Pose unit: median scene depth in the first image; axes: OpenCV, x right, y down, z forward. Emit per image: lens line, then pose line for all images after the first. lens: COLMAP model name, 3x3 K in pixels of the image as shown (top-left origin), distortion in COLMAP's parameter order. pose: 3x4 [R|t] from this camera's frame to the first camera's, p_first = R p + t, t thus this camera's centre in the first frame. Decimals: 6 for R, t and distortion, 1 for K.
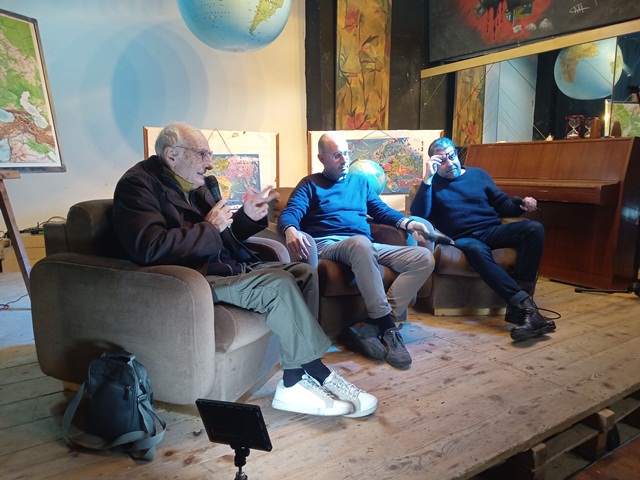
lens RADIAL K [[473.6, 0, 321.1], [0, 473.6, 238.2], [0, 0, 1]] dist [0.022199, -0.023847]
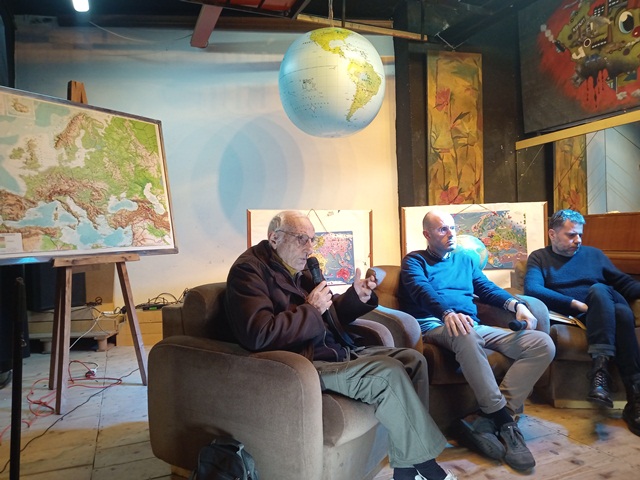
lens RADIAL K [[473.6, 0, 321.2], [0, 473.6, 237.3], [0, 0, 1]] dist [0.022199, -0.023847]
pose [[0.984007, -0.022028, -0.176761, -0.020362], [-0.004739, 0.988736, -0.149597, -0.012732], [0.178065, 0.148042, 0.972819, 0.003225]]
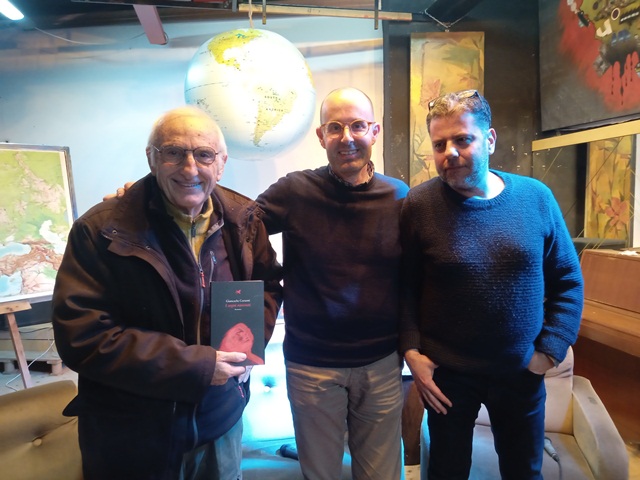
lens RADIAL K [[473.6, 0, 324.8], [0, 473.6, 239.2], [0, 0, 1]] dist [0.022199, -0.023847]
pose [[0.929658, 0.013402, -0.368179, 0.235382], [-0.035884, 0.997880, -0.054286, -0.177532], [0.366672, 0.063679, 0.928169, 0.206745]]
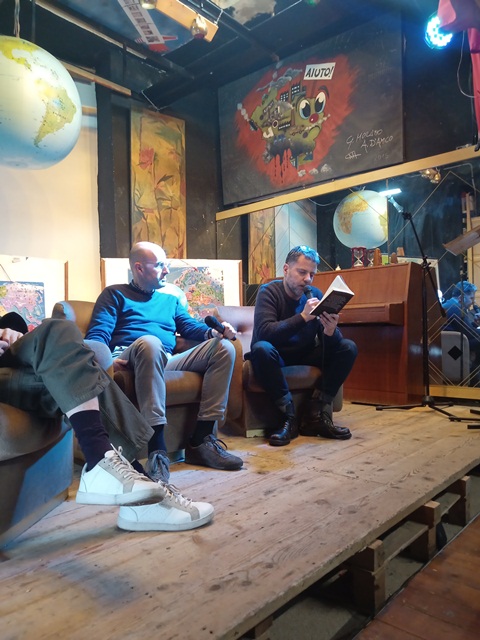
lens RADIAL K [[473.6, 0, 242.2], [0, 473.6, 322.4], [0, 0, 1]] dist [0.022199, -0.023847]
pose [[0.966973, -0.013633, 0.254514, 0.001025], [0.057347, 0.984602, -0.165139, 0.068499], [-0.248343, 0.174280, 0.952865, 0.063806]]
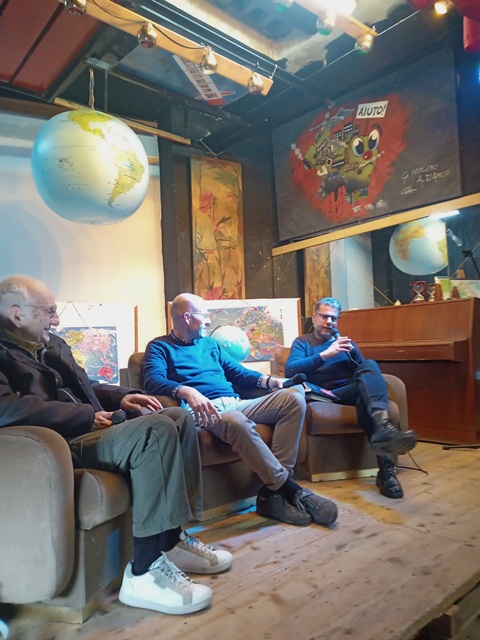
lens RADIAL K [[473.6, 0, 243.0], [0, 473.6, 322.3], [0, 0, 1]] dist [0.022199, -0.023847]
pose [[0.988763, -0.028546, 0.146744, -0.018115], [0.059336, 0.975906, -0.209968, 0.032102], [-0.137215, 0.216316, 0.966633, 0.031885]]
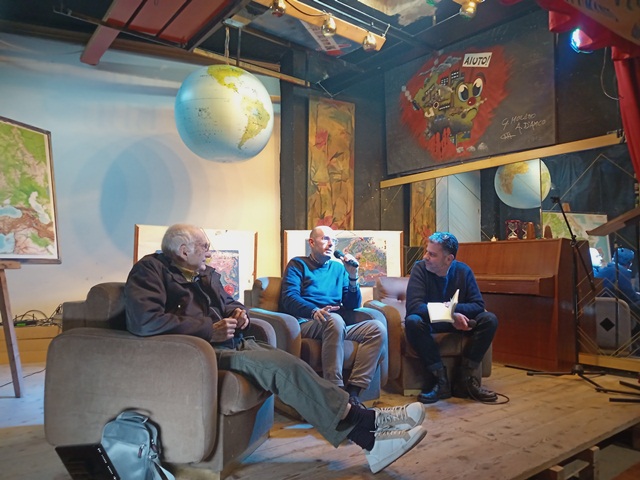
lens RADIAL K [[473.6, 0, 320.8], [0, 473.6, 238.5], [0, 0, 1]] dist [0.022199, -0.023847]
pose [[0.996609, 0.011288, 0.081506, -0.032045], [0.006433, 0.976825, -0.213941, 0.031533], [-0.082032, 0.213740, 0.973440, -0.088195]]
